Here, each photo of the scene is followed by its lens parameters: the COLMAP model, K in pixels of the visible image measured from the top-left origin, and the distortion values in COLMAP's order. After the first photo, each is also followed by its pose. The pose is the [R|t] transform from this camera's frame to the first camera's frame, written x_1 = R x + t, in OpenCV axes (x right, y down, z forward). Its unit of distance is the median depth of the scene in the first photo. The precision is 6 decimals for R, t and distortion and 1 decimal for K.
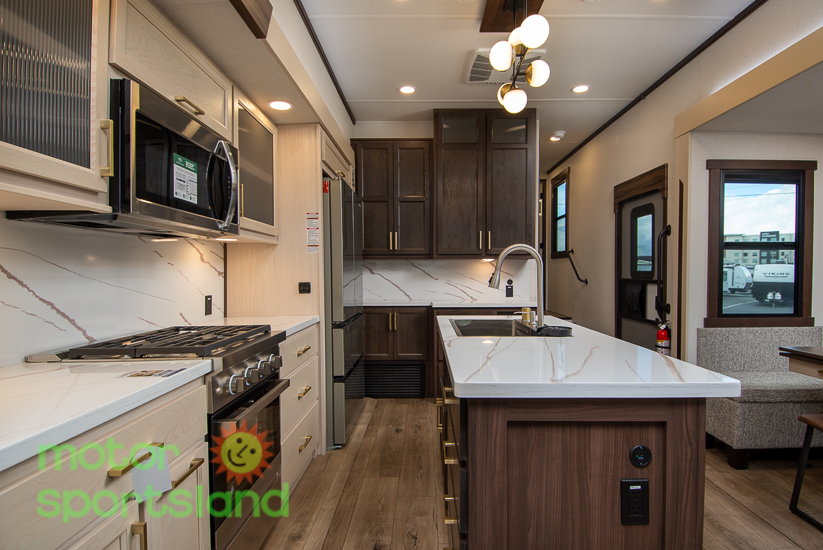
lens RADIAL K [[418.6, 0, 429.4], [0, 418.6, 274.4], [0, 0, 1]] dist [0.000217, -0.000338]
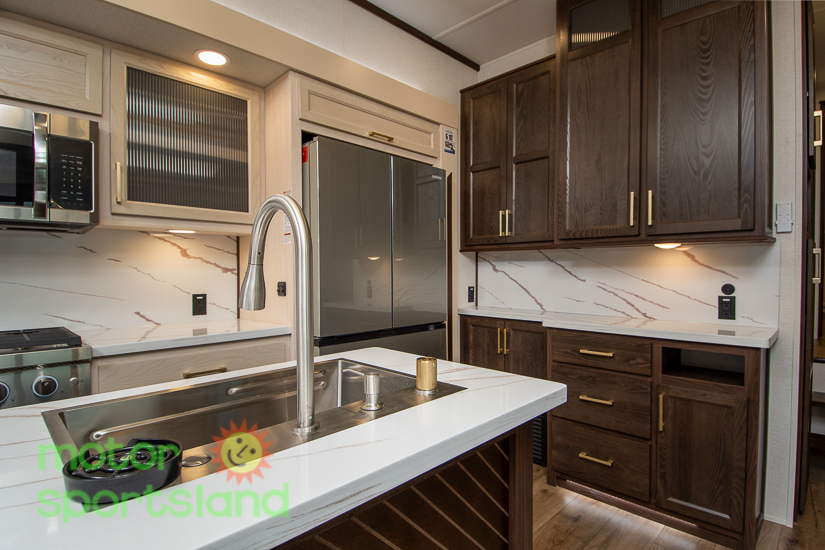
lens RADIAL K [[419.6, 0, 430.4], [0, 419.6, 274.4], [0, 0, 1]] dist [0.000217, -0.000338]
pose [[0.724248, 0.010076, -0.689466, 0.497838], [-0.004659, 0.999942, 0.009719, -0.004076], [0.689523, -0.003827, 0.724253, 0.710243]]
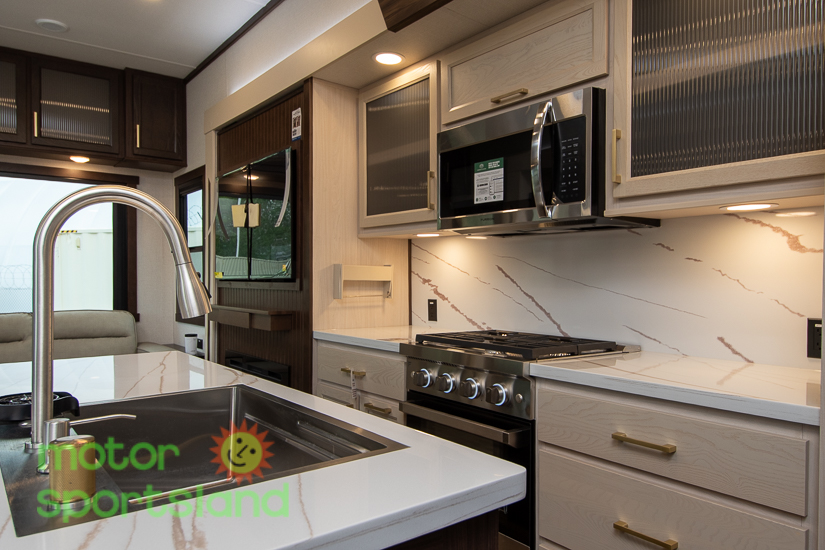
lens RADIAL K [[588.1, 0, 412.4], [0, 588.1, 286.4], [0, 0, 1]] dist [-0.002181, -0.001923]
pose [[-0.800374, 0.013805, -0.599342, 0.273833], [-0.000456, 0.999721, 0.023636, -0.003264], [0.599501, 0.019191, -0.800144, 1.312837]]
